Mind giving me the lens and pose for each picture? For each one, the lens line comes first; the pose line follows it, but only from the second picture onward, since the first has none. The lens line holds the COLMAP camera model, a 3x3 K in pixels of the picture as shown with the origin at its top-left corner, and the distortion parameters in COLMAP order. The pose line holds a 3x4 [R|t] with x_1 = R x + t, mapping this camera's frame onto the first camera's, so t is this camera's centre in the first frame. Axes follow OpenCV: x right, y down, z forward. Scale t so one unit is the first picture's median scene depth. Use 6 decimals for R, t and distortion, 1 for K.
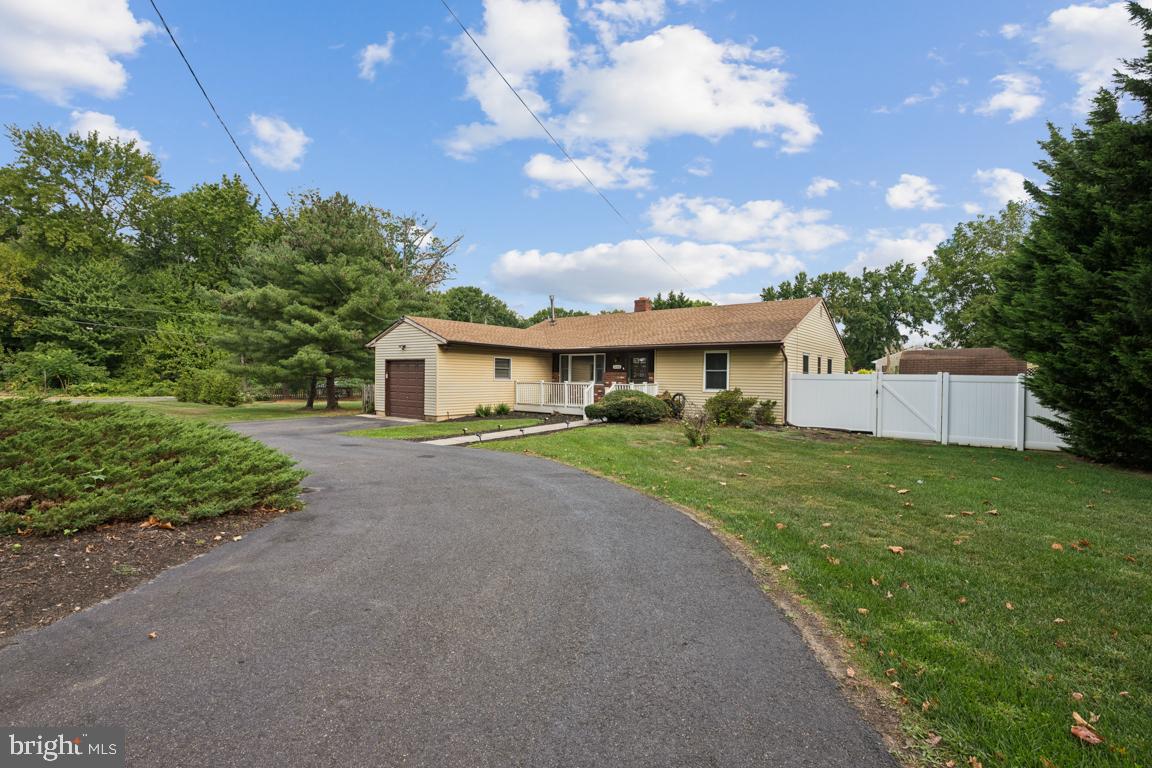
lens RADIAL K [[484.6, 0, 576.0], [0, 484.6, 384.0], [0, 0, 1]] dist [-0.000264, -0.000019]
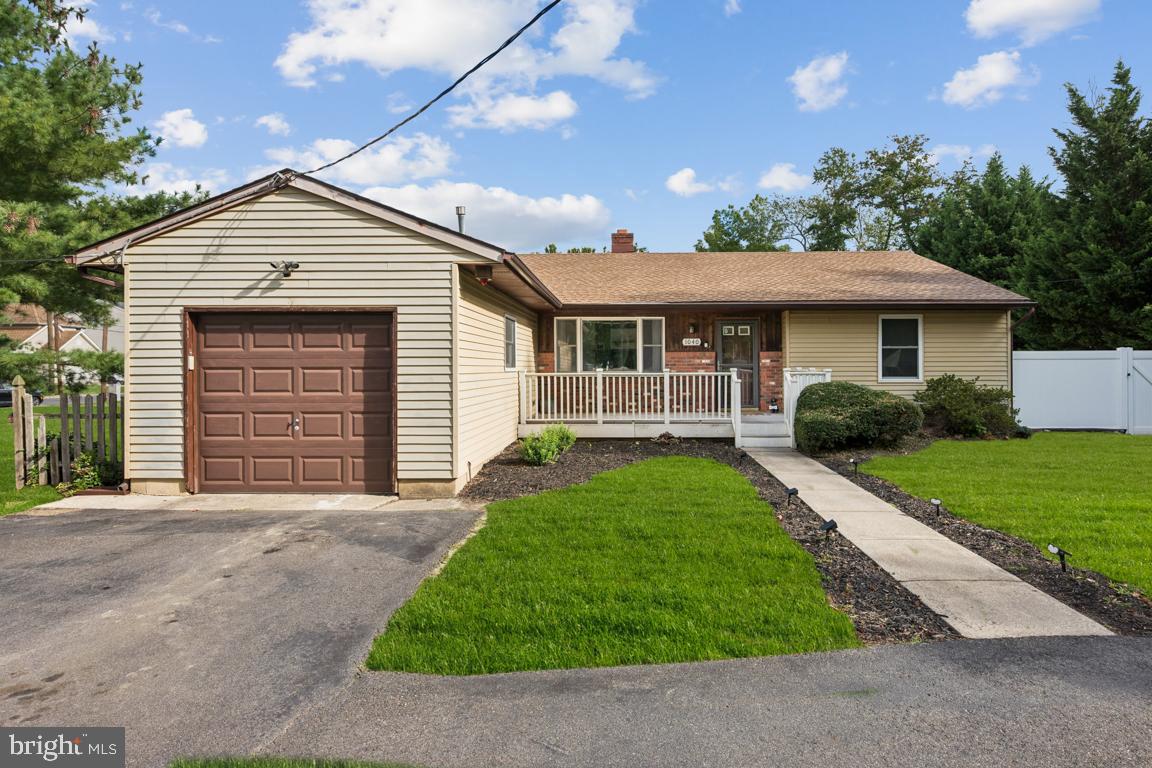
lens RADIAL K [[572.8, 0, 577.0], [0, 572.8, 365.3], [0, 0, 1]] dist [0.000255, -0.000003]
pose [[0.808249, -0.012240, 0.588714, -0.407155], [0.022486, 0.999696, -0.010087, -0.005600], [-0.588411, 0.021391, 0.808279, 0.569358]]
